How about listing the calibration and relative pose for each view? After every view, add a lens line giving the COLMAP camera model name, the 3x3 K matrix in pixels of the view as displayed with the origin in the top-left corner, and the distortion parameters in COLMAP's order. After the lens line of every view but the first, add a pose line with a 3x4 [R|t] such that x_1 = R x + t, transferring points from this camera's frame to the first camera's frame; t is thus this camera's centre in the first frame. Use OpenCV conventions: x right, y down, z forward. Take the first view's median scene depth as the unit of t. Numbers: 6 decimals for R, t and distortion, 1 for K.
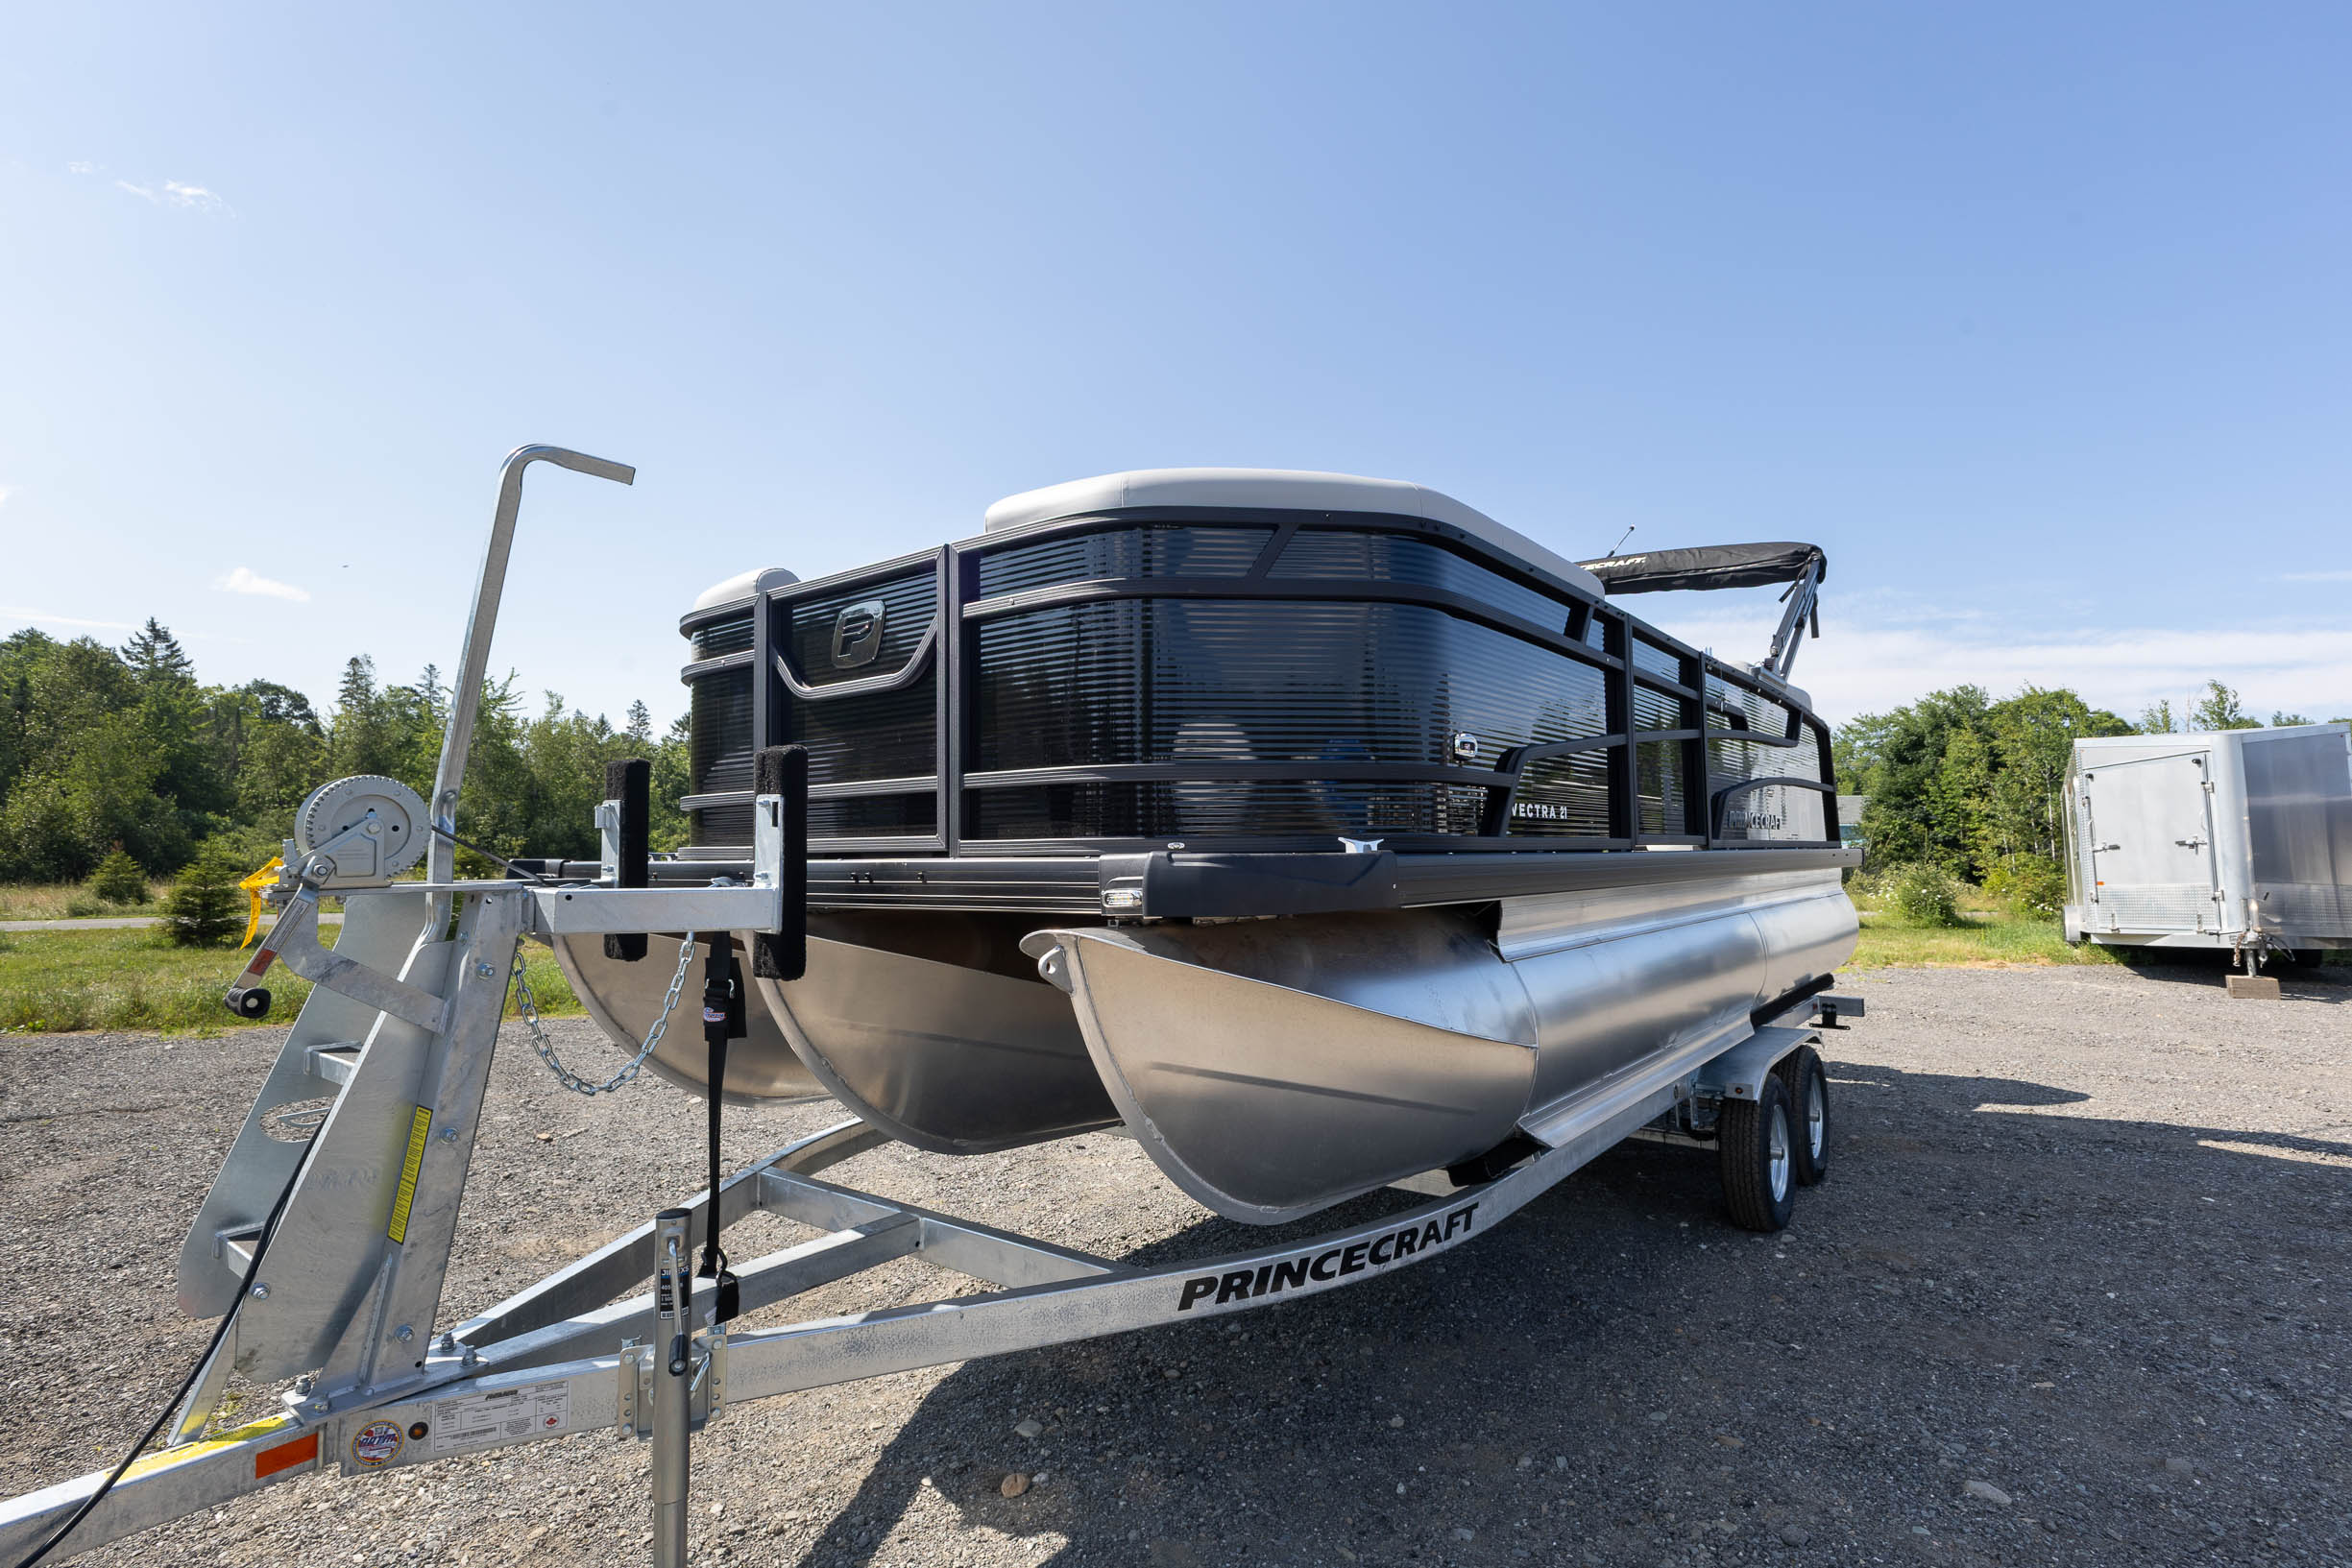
lens RADIAL K [[1146.9, 0, 1195.2], [0, 1146.9, 786.1], [0, 0, 1]] dist [0.012425, -0.000374]
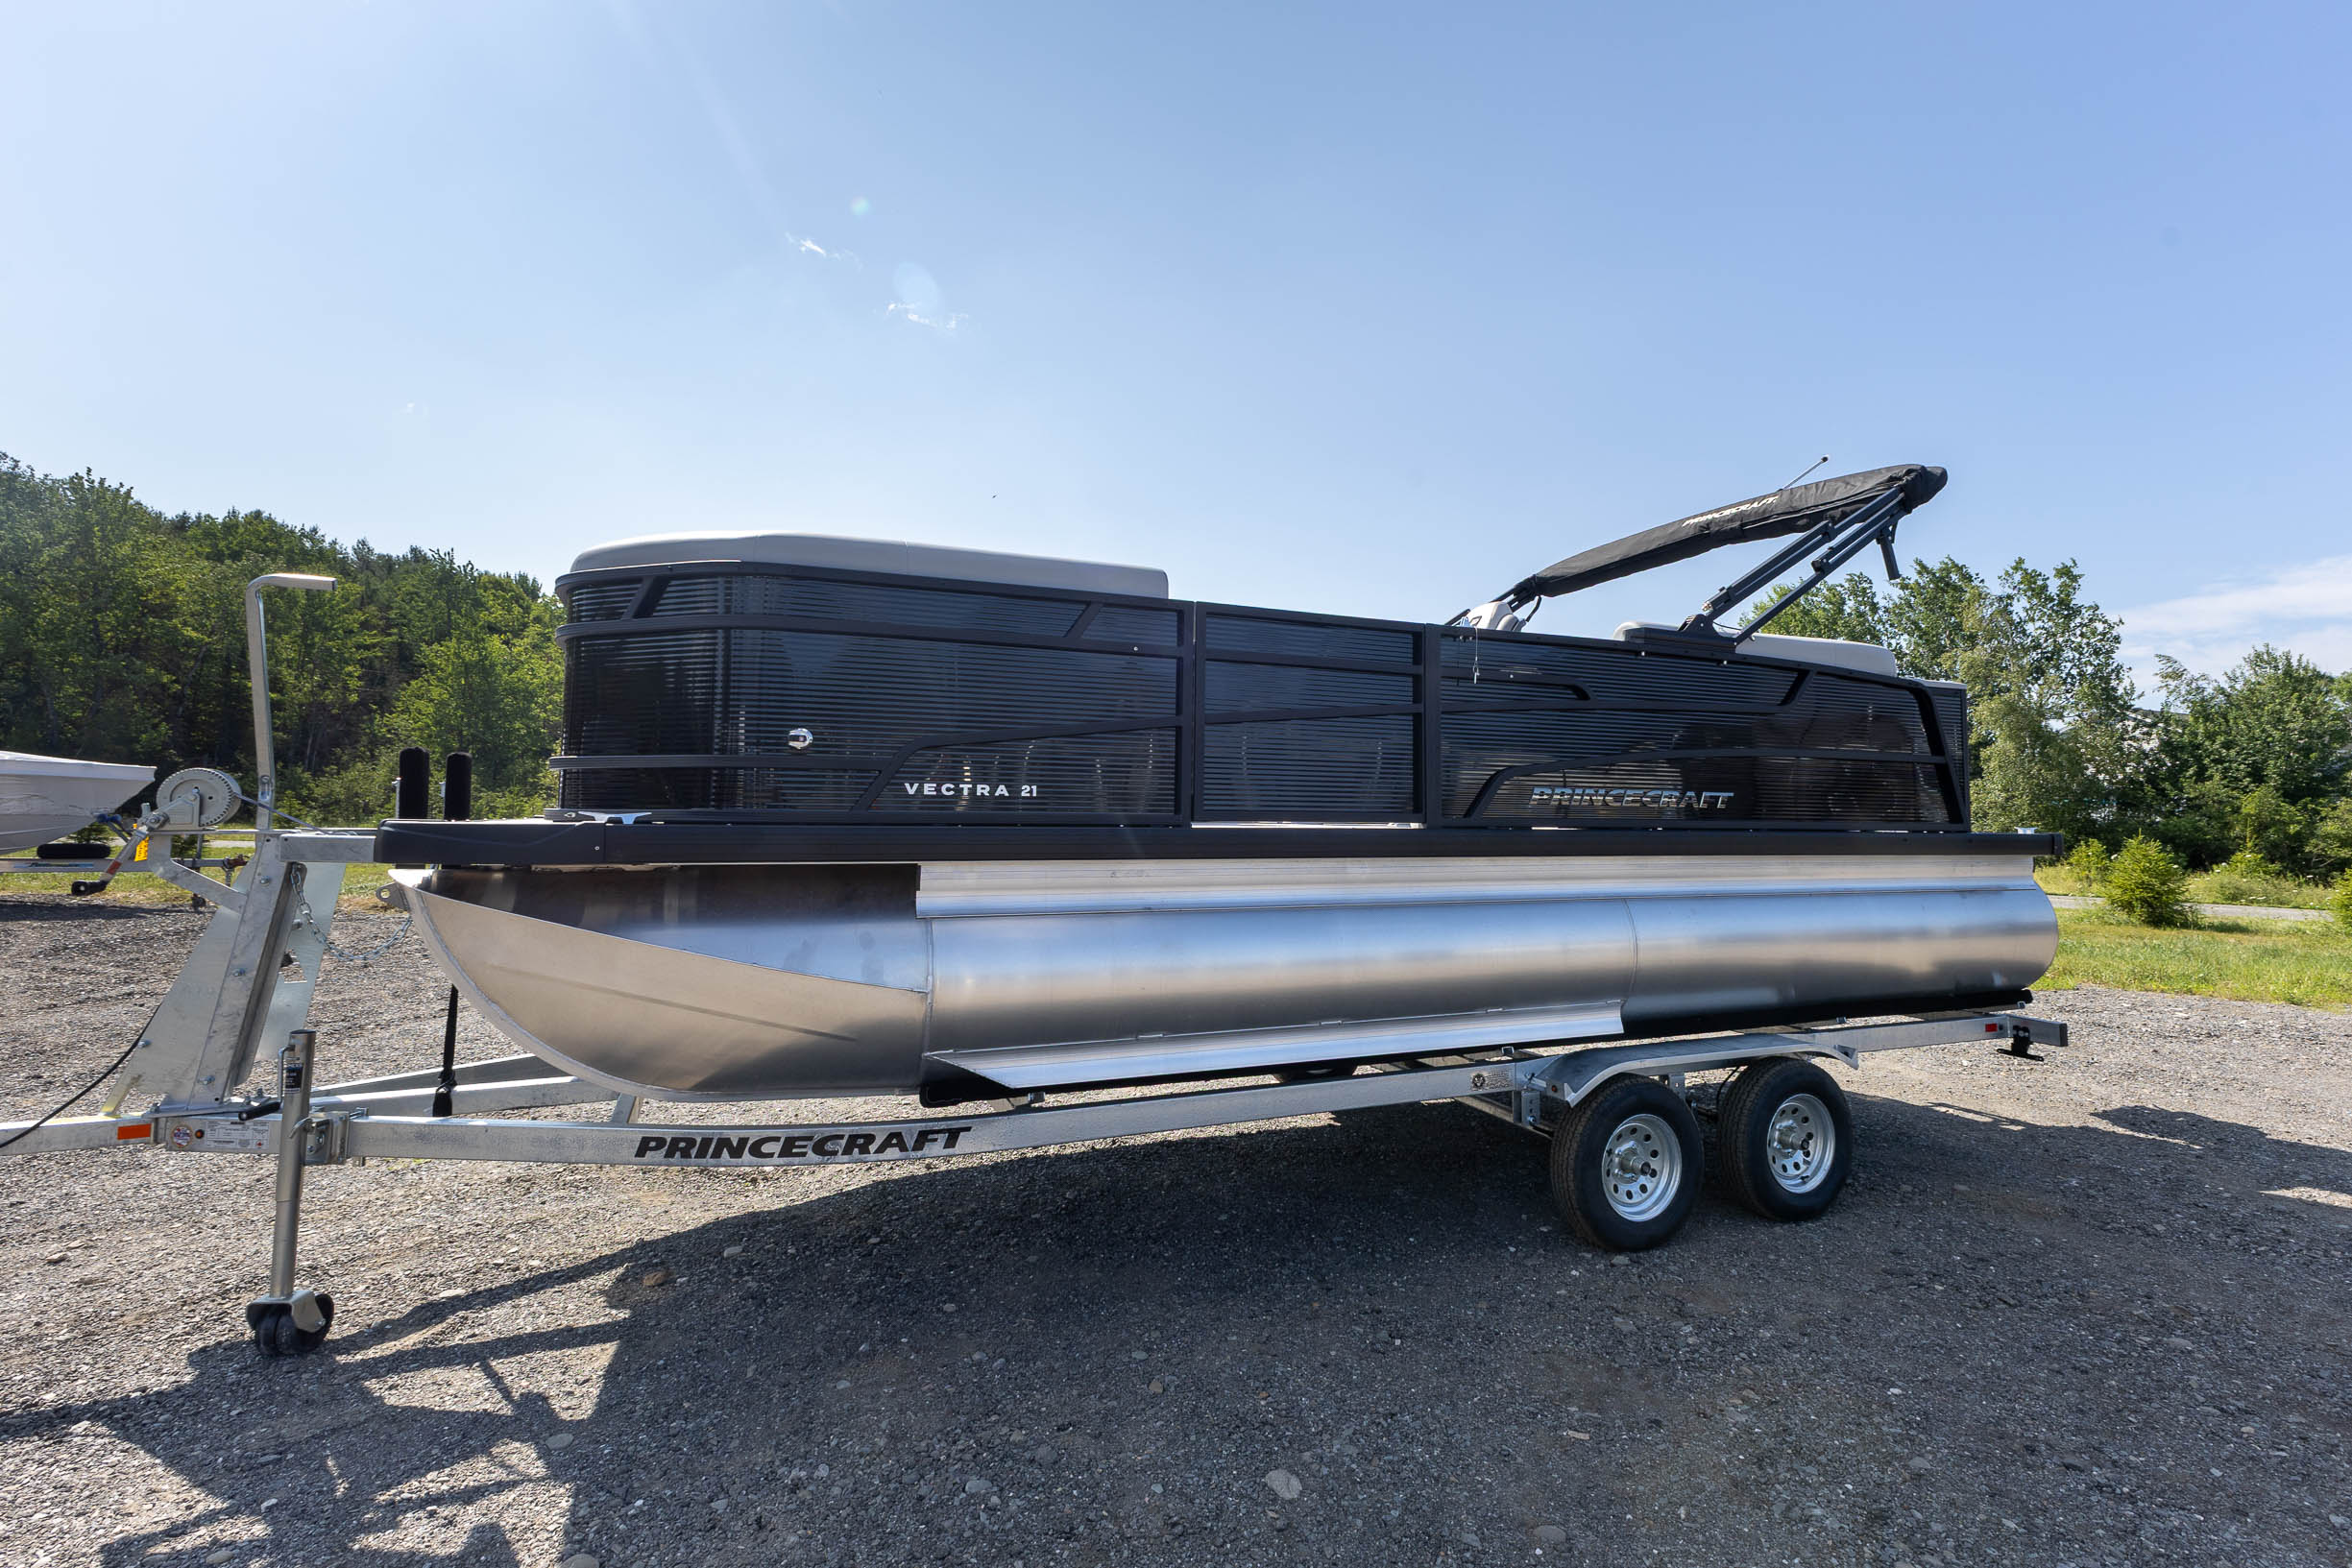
lens RADIAL K [[1122.3, 0, 1258.4], [0, 1122.3, 748.7], [0, 0, 1]] dist [0.024901, -0.009770]
pose [[0.887021, -0.008068, -0.461659, 1.115564], [0.007519, 0.999967, -0.003028, -0.016082], [0.461669, -0.000786, 0.887052, 0.132728]]
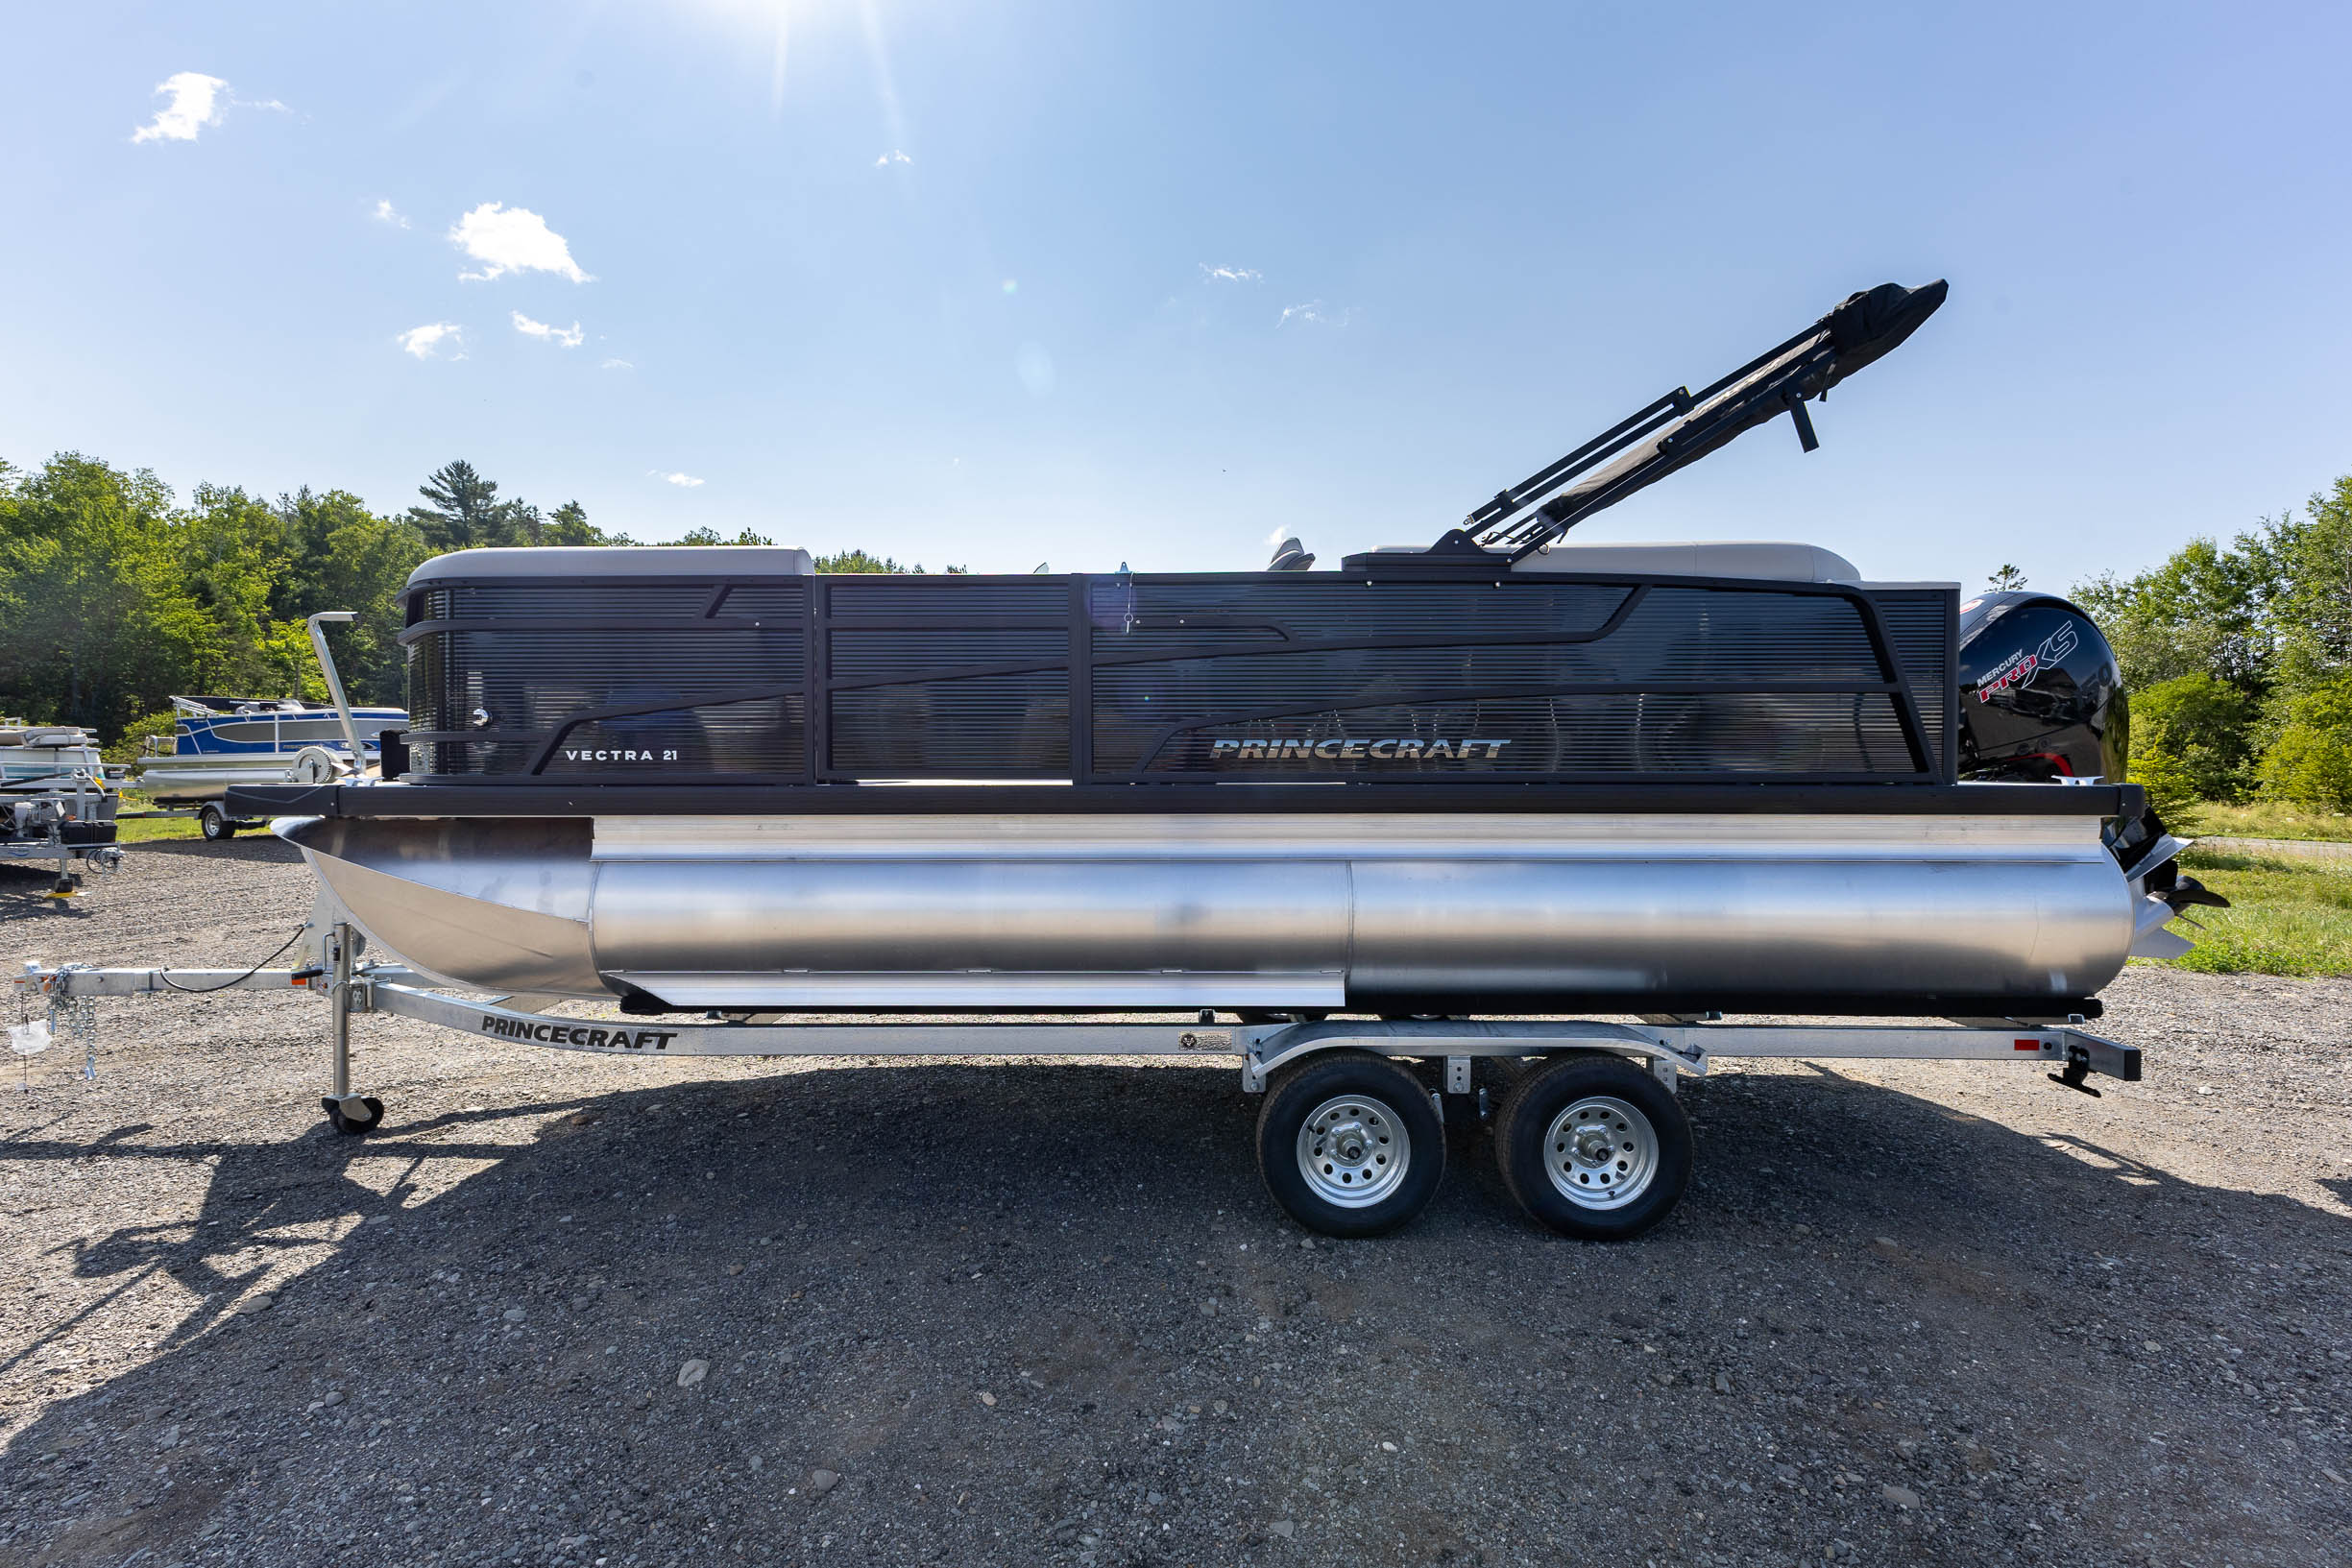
lens RADIAL K [[1029.4, 0, 1190.5], [0, 1029.4, 789.7], [0, 0, 1]] dist [0.022120, -0.008894]
pose [[0.601407, 0.033713, -0.798231, 1.748490], [0.042492, 0.996346, 0.074095, -0.001483], [0.797812, -0.078479, 0.597776, 0.829305]]
